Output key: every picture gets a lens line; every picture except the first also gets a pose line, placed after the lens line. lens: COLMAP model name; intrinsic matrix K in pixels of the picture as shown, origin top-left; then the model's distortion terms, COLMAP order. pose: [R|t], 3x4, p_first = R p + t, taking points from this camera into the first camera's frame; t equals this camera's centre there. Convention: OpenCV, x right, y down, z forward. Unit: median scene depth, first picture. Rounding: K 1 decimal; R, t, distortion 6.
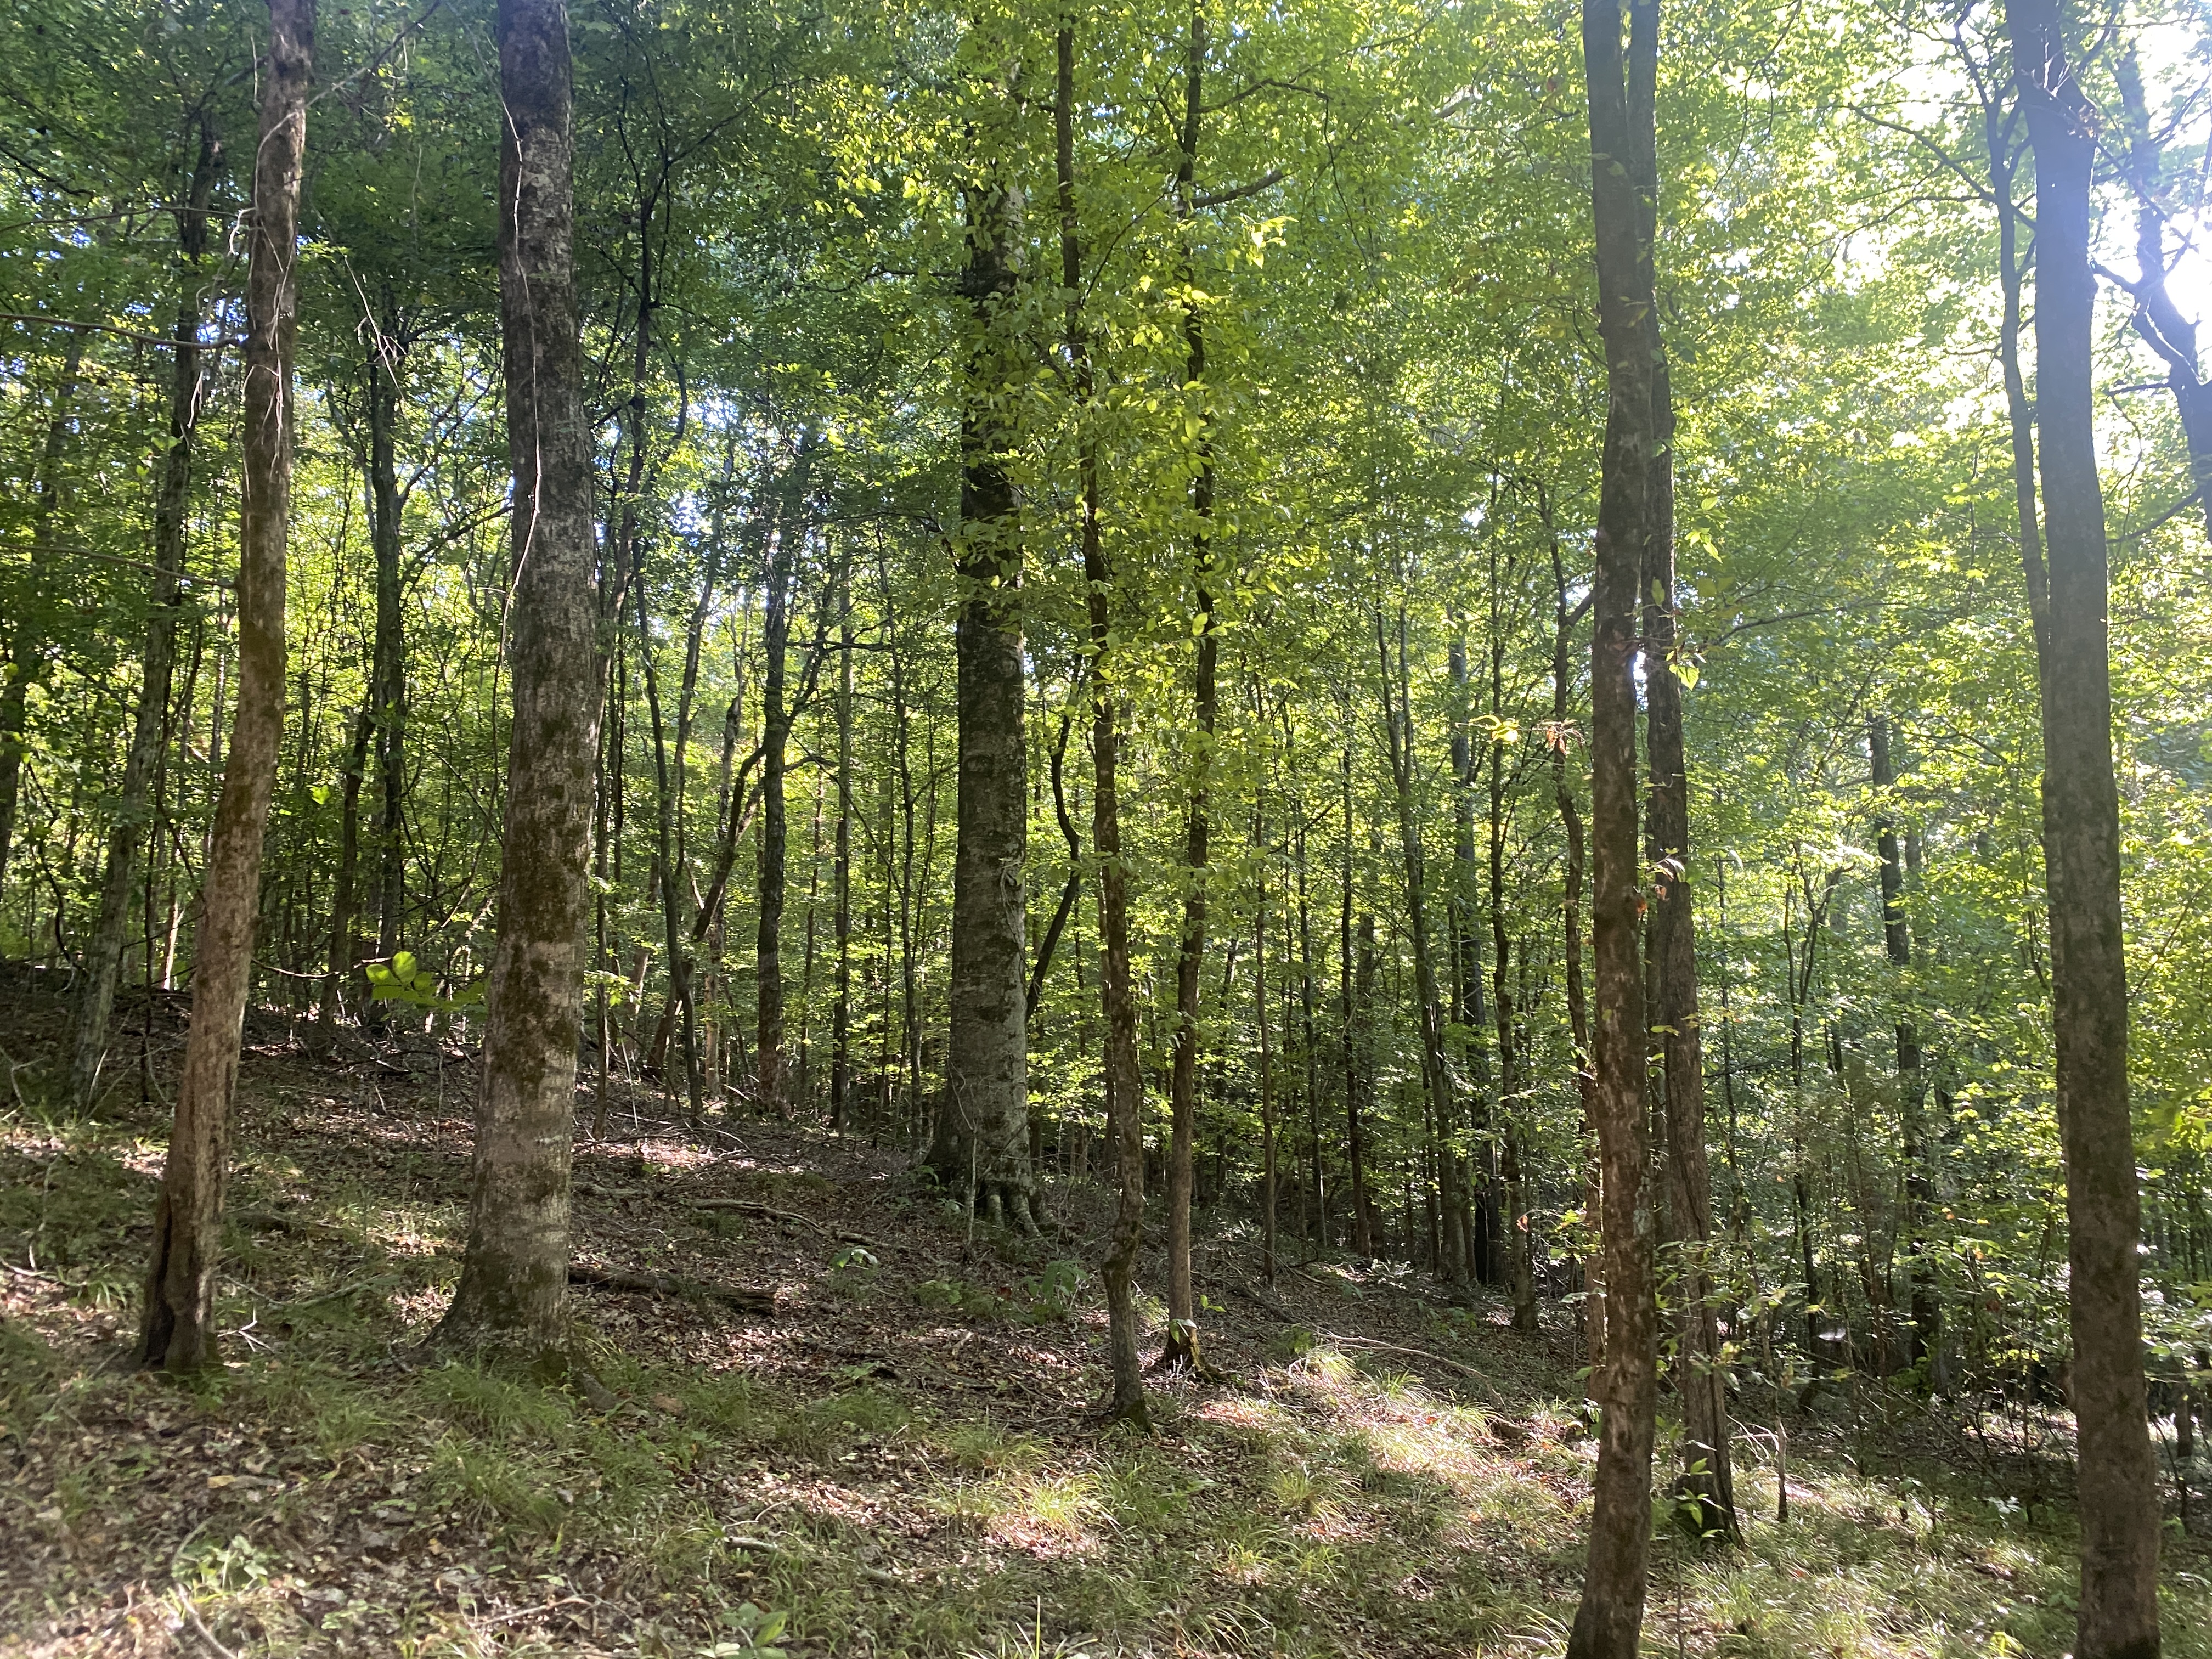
lens RADIAL K [[1760.5, 0, 1118.5], [0, 1760.5, 804.4], [0, 0, 1]] dist [0.033498, -0.032030]
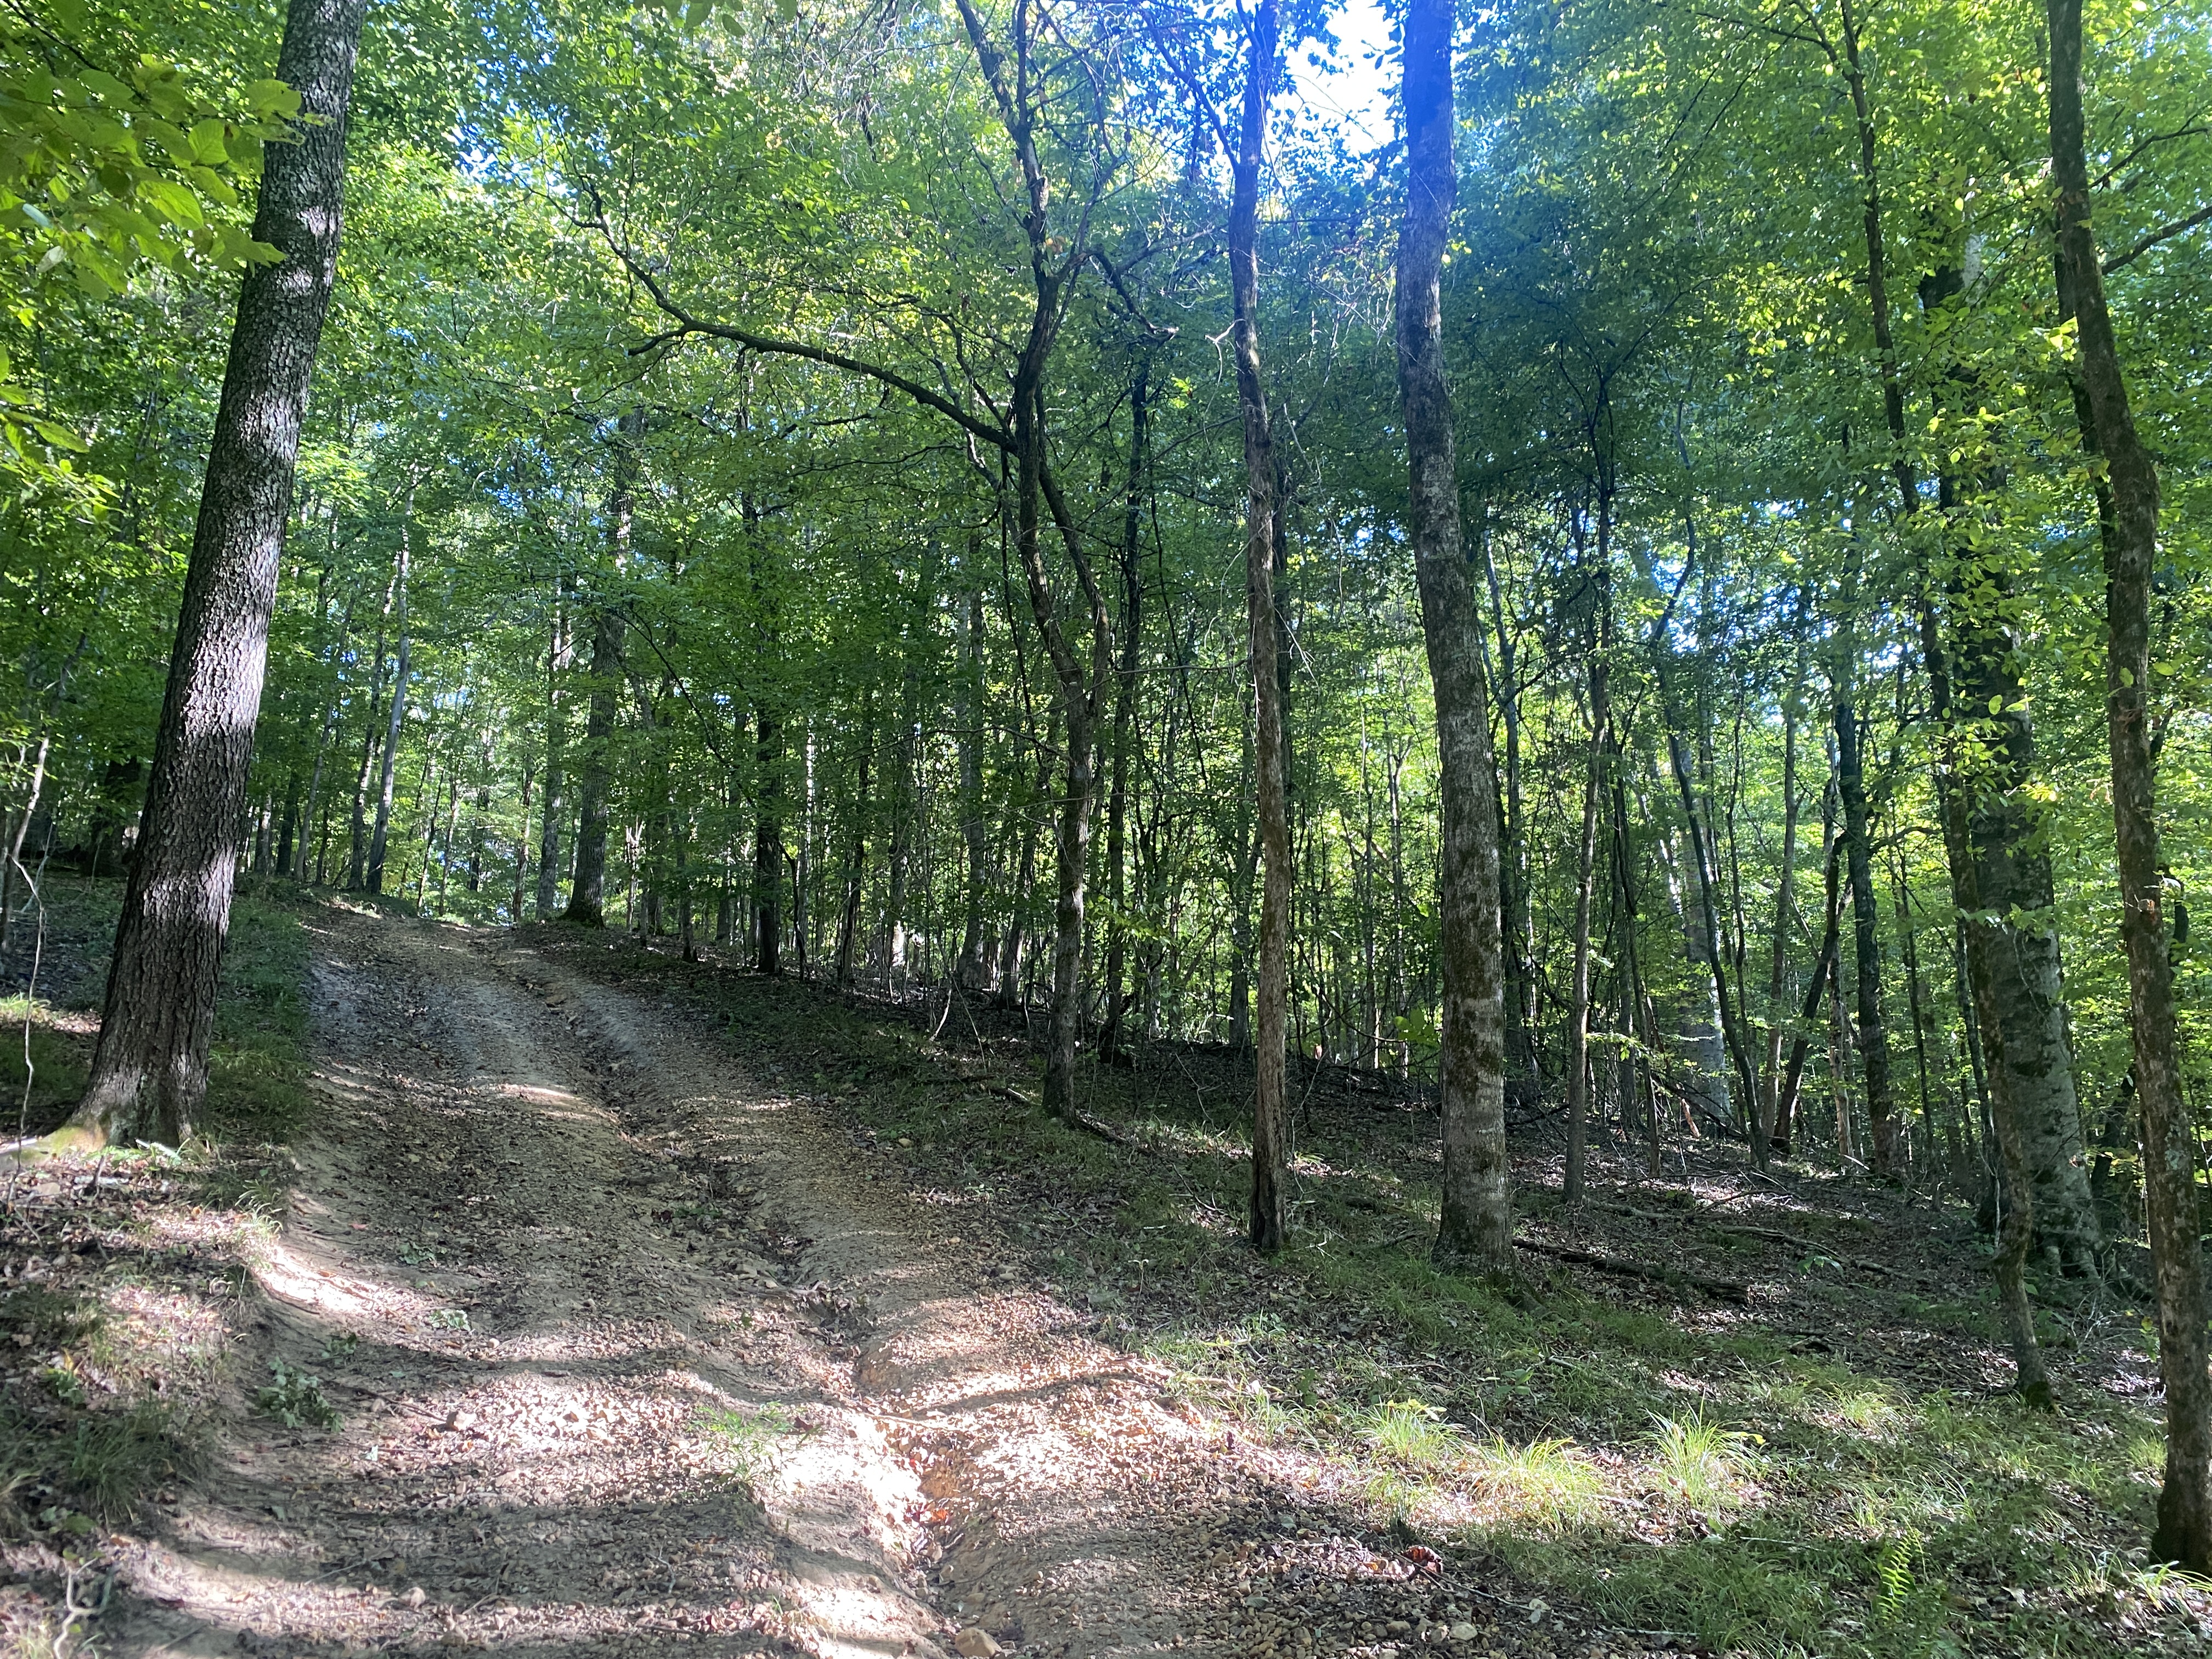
lens RADIAL K [[1760.5, 0, 1102.0], [0, 1760.5, 831.8], [0, 0, 1]] dist [0.033498, -0.032030]
pose [[0.788439, -0.102610, -0.606494, 0.222829], [0.080333, 0.994720, -0.063861, 0.004768], [0.609845, 0.001629, 0.792519, -0.240159]]
